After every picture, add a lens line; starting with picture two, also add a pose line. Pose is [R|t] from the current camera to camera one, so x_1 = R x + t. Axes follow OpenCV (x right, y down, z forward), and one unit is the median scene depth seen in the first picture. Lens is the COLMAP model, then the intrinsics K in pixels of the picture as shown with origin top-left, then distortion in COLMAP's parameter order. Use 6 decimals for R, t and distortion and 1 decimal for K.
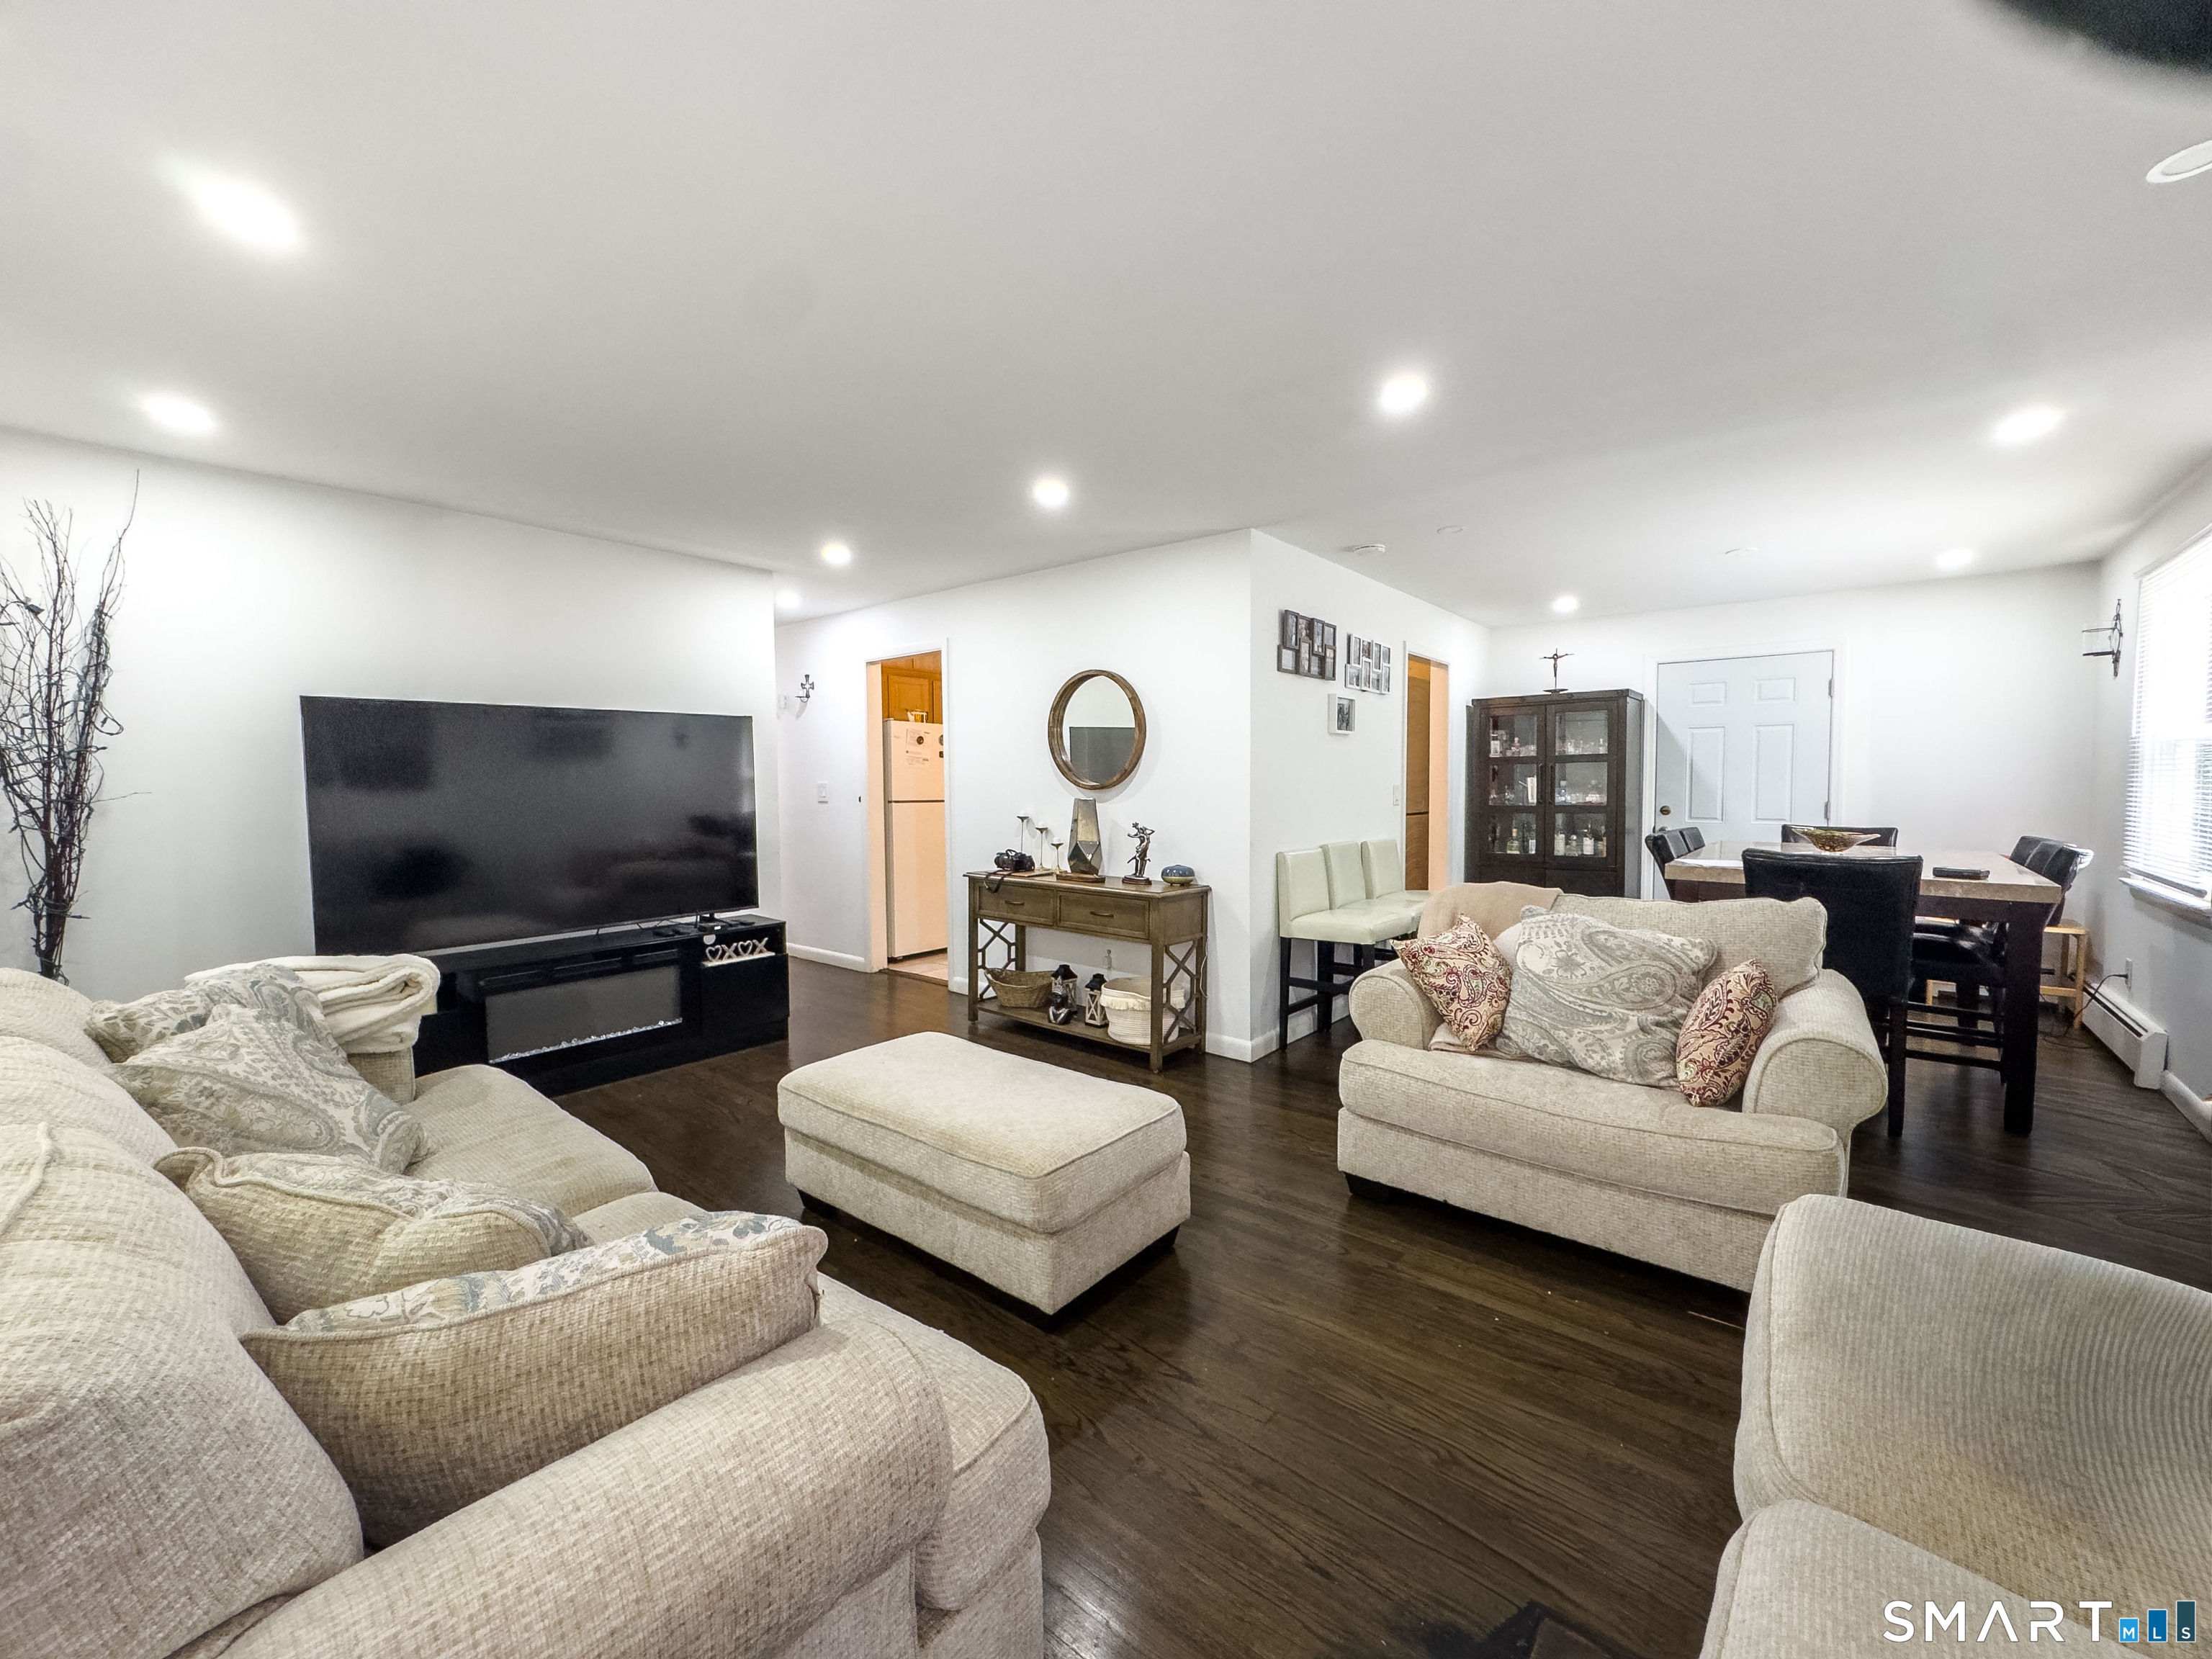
lens RADIAL K [[881.8, 0, 1104.4], [0, 881.8, 824.8], [0, 0, 1]] dist [-0.004382, 0.000216]
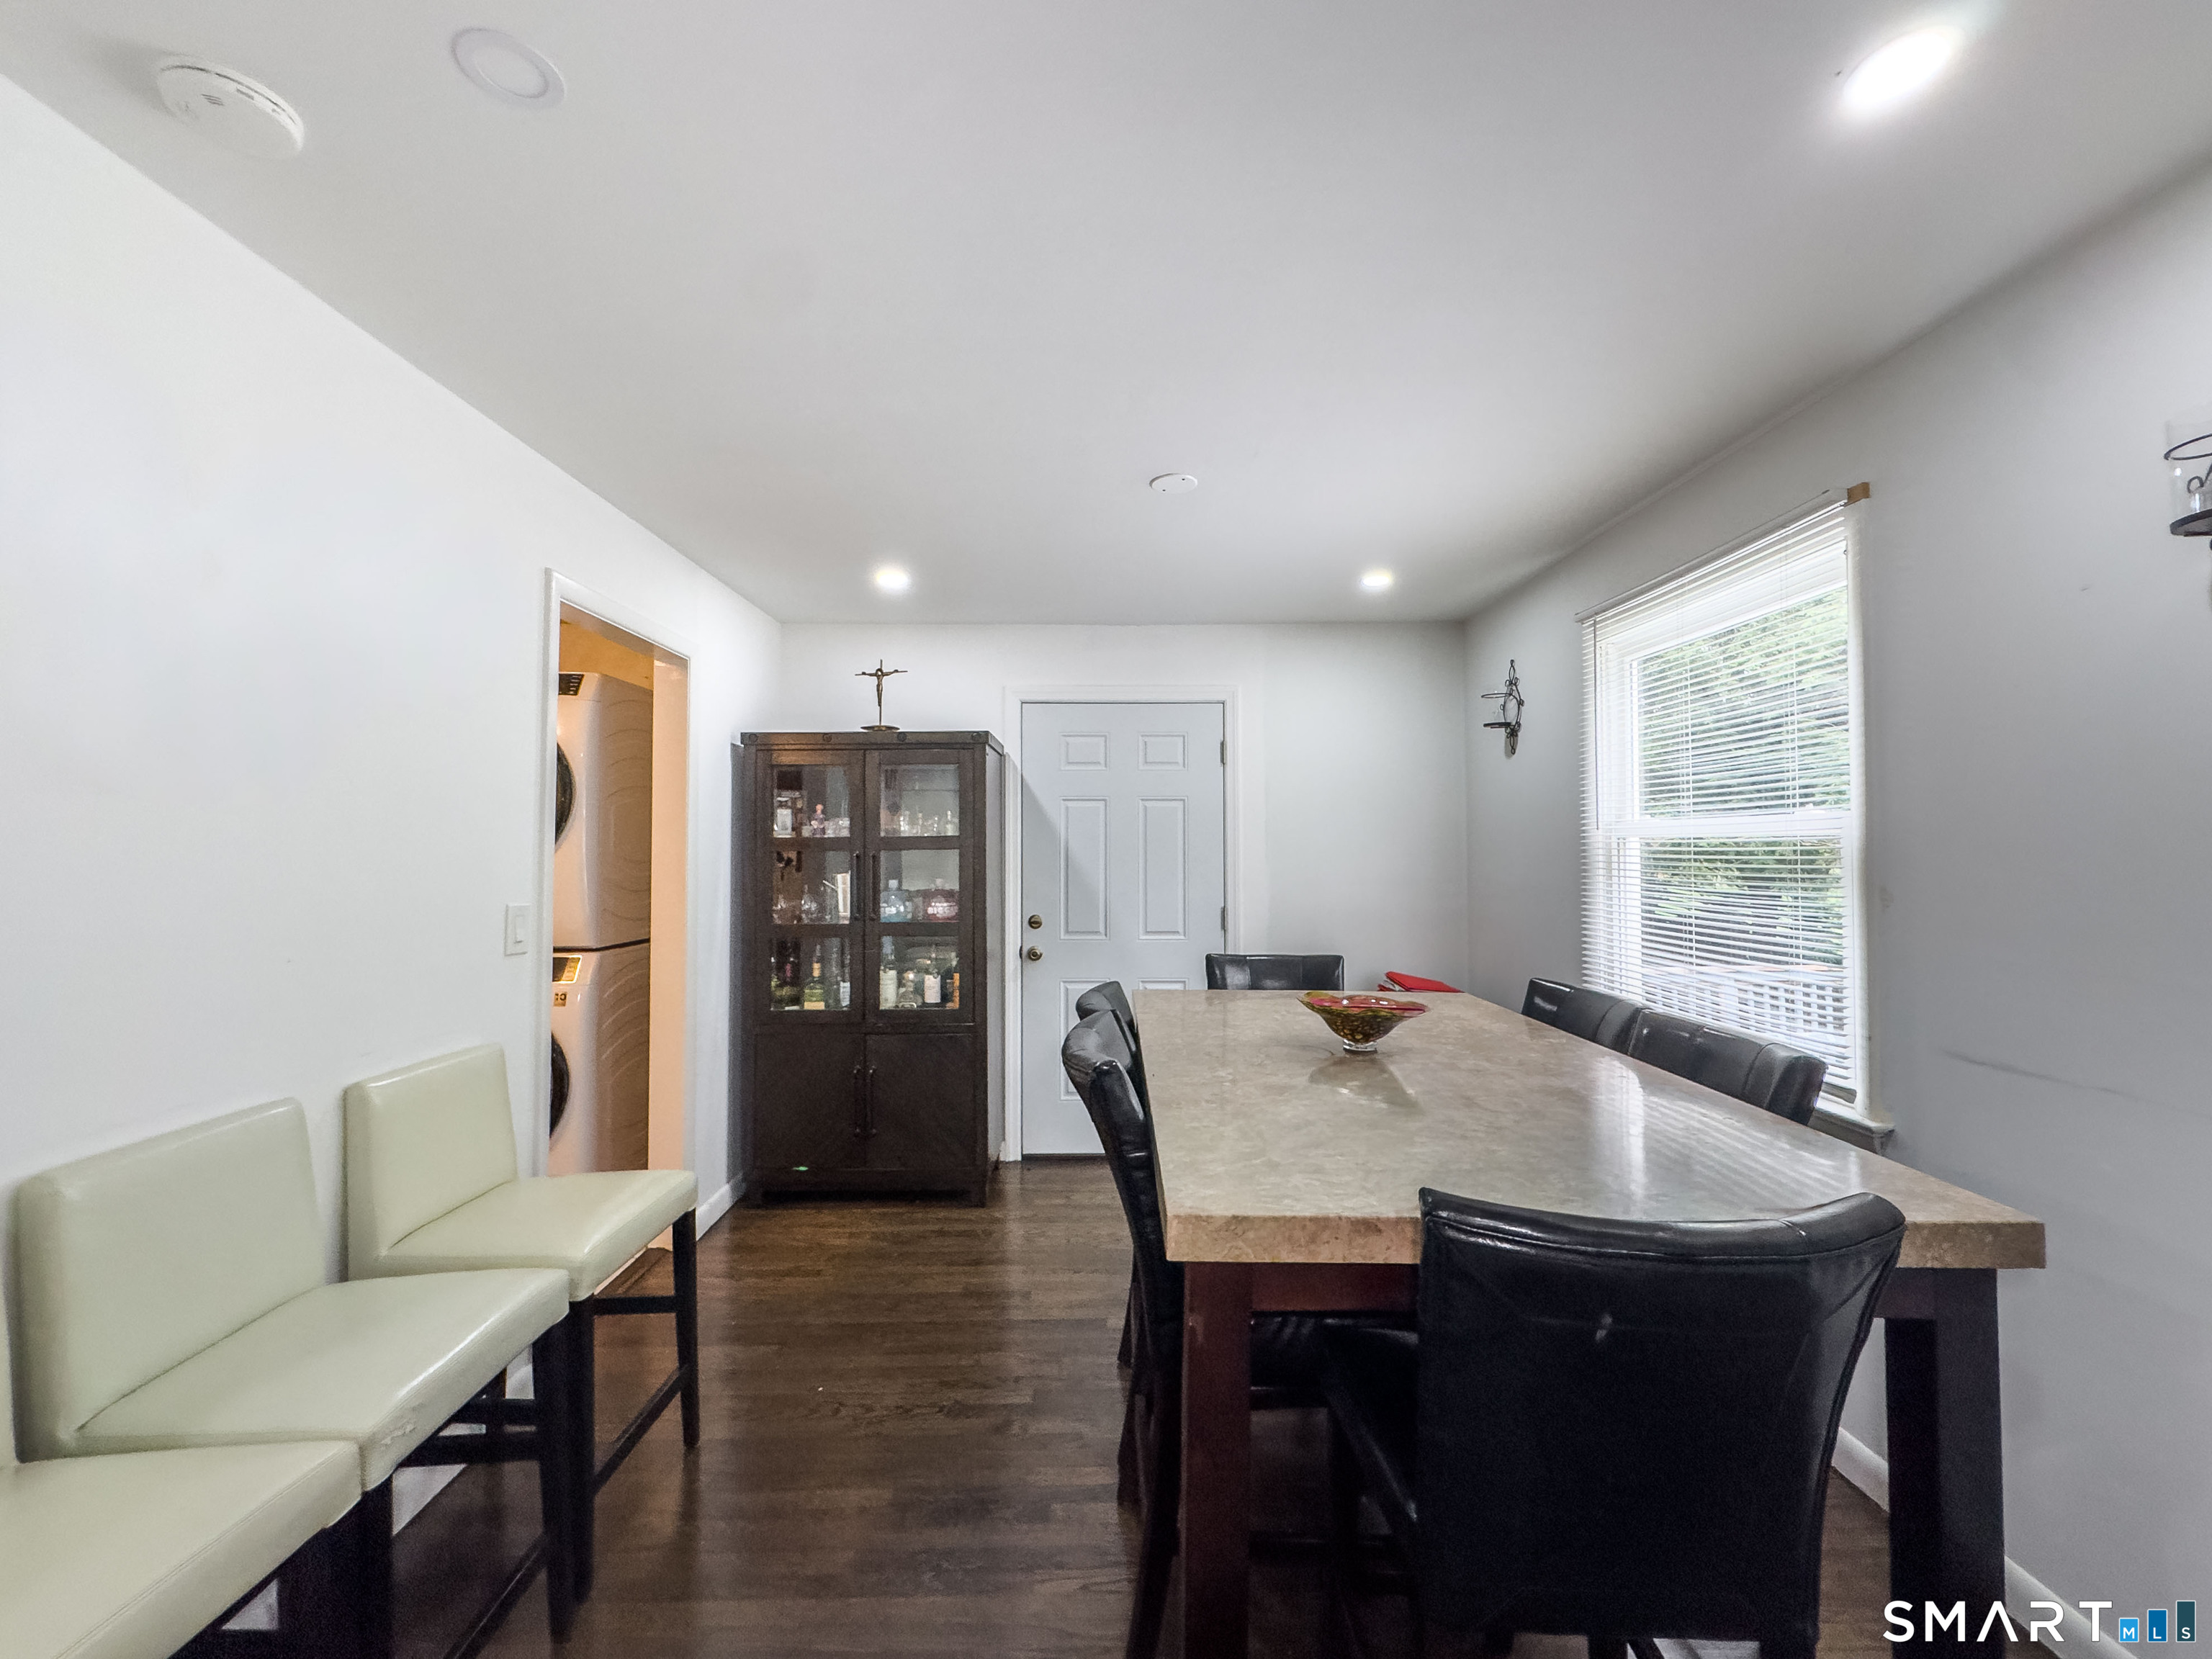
lens RADIAL K [[881.8, 0, 1104.4], [0, 881.8, 824.8], [0, 0, 1]] dist [-0.004382, 0.000216]
pose [[0.764710, 0.025898, 0.643854, 0.246921], [0.026779, 0.997051, -0.071911, -0.040328], [-0.643818, 0.072233, 0.761762, 0.453785]]
